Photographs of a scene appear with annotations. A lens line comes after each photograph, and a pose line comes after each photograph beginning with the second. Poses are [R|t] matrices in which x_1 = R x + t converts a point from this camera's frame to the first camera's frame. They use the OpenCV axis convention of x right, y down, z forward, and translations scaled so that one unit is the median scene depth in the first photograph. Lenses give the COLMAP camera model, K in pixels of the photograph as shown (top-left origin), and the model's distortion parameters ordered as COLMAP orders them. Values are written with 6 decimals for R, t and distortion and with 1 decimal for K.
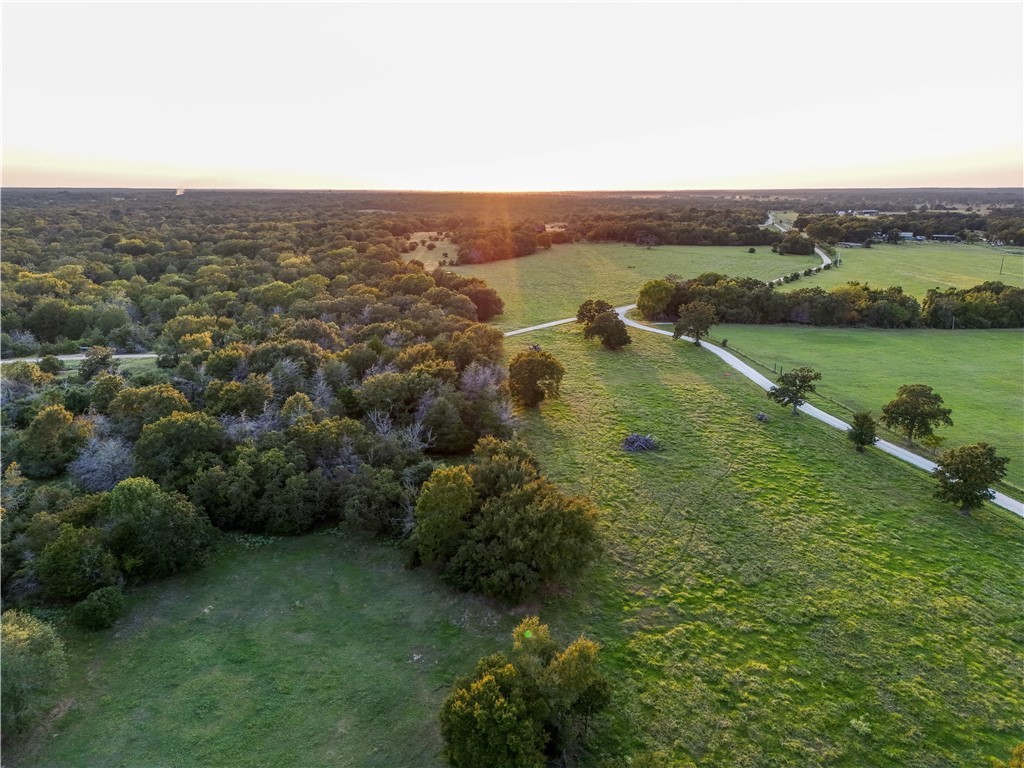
lens RADIAL K [[717.5, 0, 512.0], [0, 717.5, 384.0], [0, 0, 1]] dist [-0.005081, -0.000841]
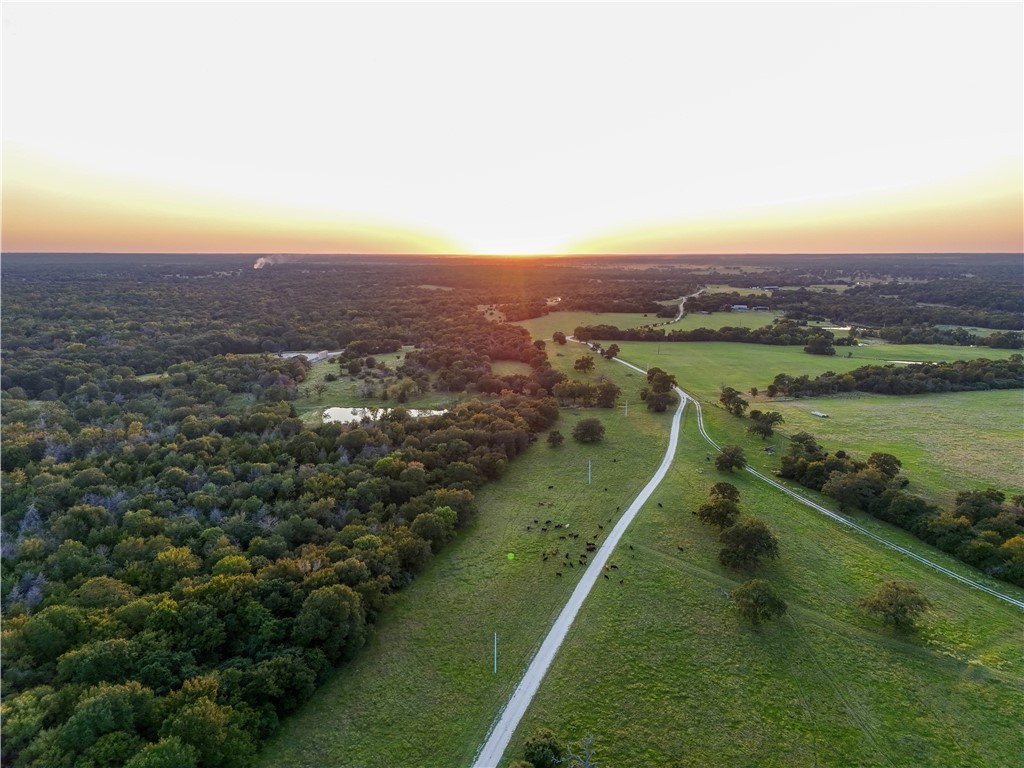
lens RADIAL K [[717.5, 0, 512.0], [0, 717.5, 384.0], [0, 0, 1]] dist [-0.005081, -0.000841]
pose [[0.999878, 0.003725, -0.015170, -0.017830], [-0.004971, 0.996541, -0.082948, 0.183927], [0.014809, 0.083013, 0.996438, -1.049178]]
